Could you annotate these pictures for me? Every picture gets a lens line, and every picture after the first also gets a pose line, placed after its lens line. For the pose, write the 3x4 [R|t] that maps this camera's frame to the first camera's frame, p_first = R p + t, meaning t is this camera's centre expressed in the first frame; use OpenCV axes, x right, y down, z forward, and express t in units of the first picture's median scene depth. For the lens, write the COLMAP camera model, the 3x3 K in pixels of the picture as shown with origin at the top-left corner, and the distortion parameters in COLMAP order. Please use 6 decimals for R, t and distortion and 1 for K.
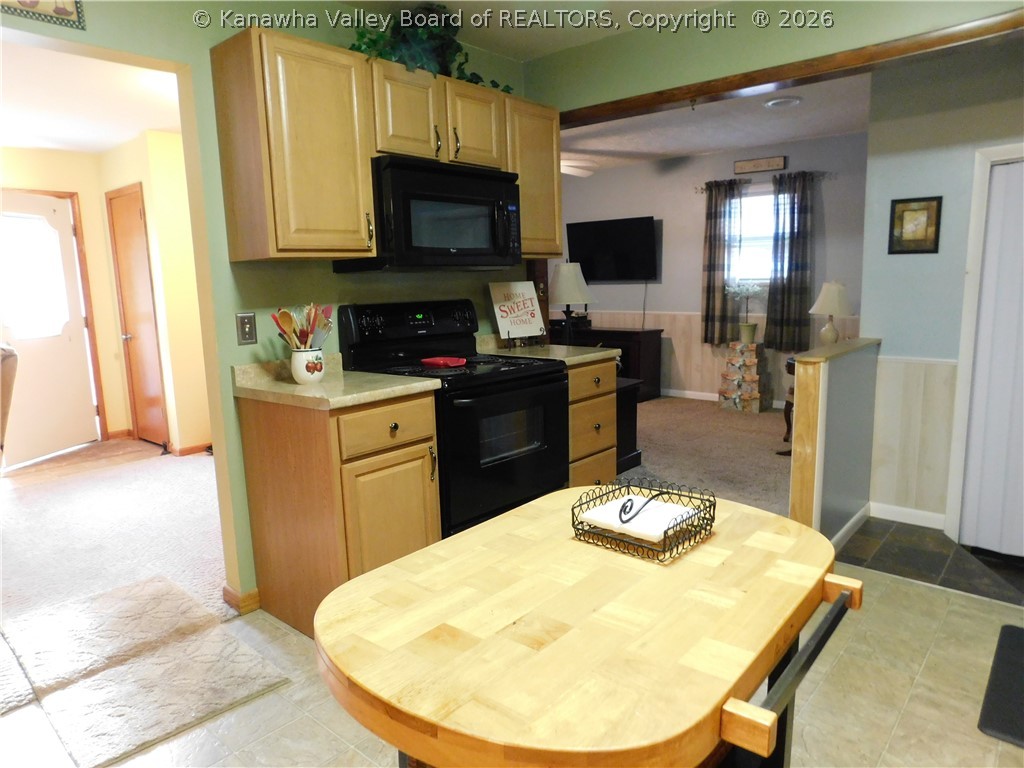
lens RADIAL K [[660.9, 0, 512.0], [0, 660.9, 384.0], [0, 0, 1]] dist [-0.077727, -0.000809]
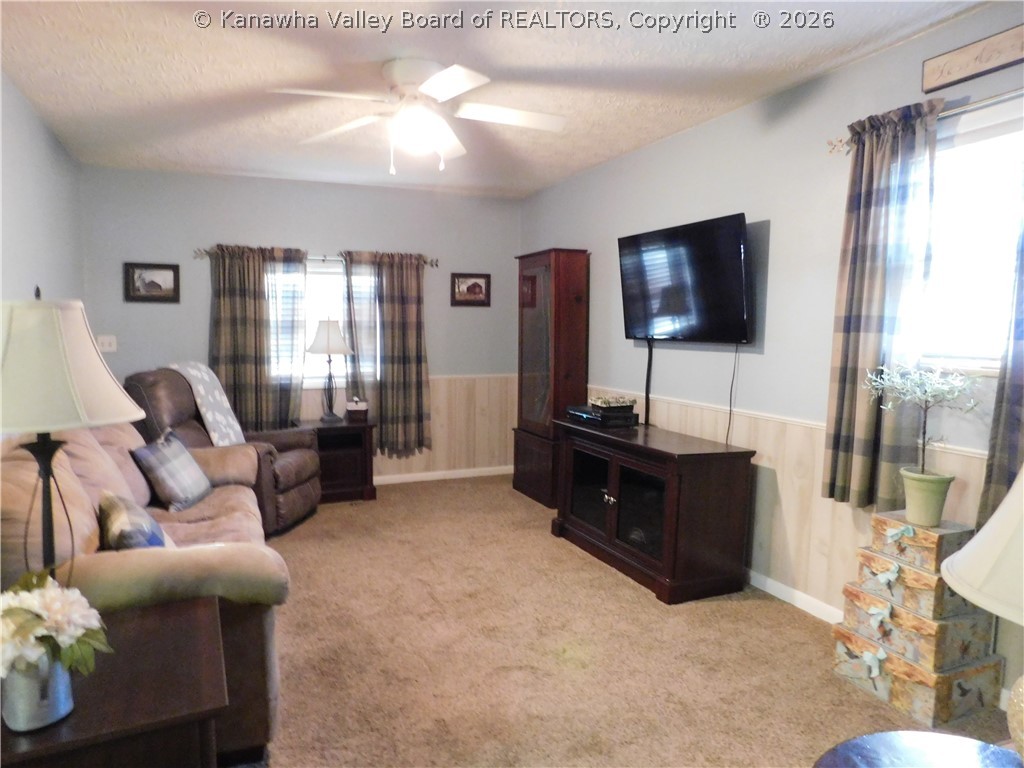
lens RADIAL K [[685.3, 0, 512.0], [0, 685.3, 384.0], [0, 0, 1]] dist [-0.110638, 0.112713]
pose [[0.903613, 0.067600, -0.422981, 0.292894], [-0.093896, 0.994712, -0.041617, -0.100990], [0.417931, 0.077322, 0.905182, 0.522485]]
